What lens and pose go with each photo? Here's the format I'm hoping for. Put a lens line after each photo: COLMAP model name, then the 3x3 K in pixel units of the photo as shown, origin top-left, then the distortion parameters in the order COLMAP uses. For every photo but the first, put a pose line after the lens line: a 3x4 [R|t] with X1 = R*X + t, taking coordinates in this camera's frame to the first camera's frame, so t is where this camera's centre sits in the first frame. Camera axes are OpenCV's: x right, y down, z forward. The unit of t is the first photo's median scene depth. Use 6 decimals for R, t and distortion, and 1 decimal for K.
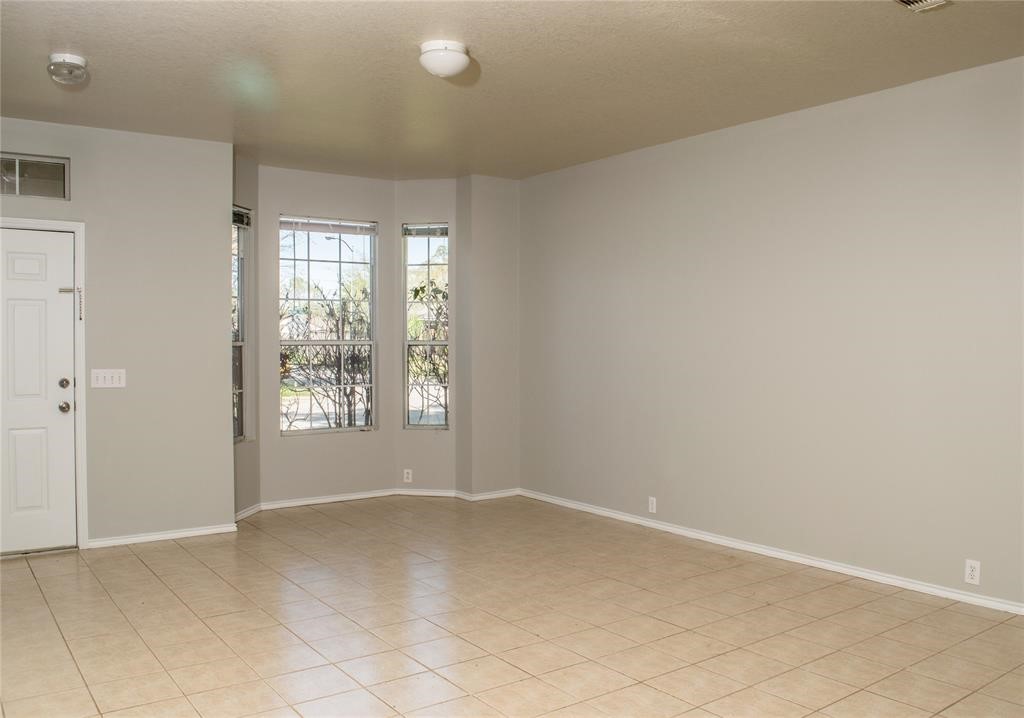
lens RADIAL K [[843.9, 0, 517.7], [0, 843.9, 360.6], [0, 0, 1]] dist [-0.099292, -0.022623]
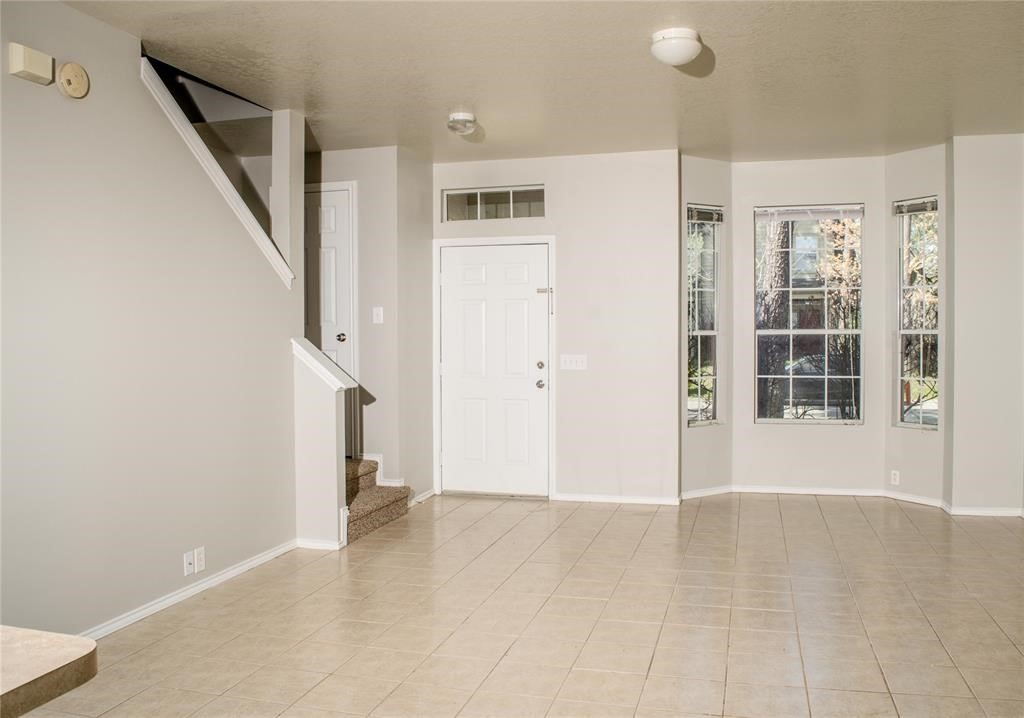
lens RADIAL K [[843.9, 0, 517.6], [0, 843.9, 353.0], [0, 0, 1]] dist [-0.099292, -0.022623]
pose [[0.624267, 0.018563, -0.780991, 0.425829], [-0.011948, 0.999828, 0.014213, -0.008564], [0.781120, 0.000459, 0.624381, 0.166387]]
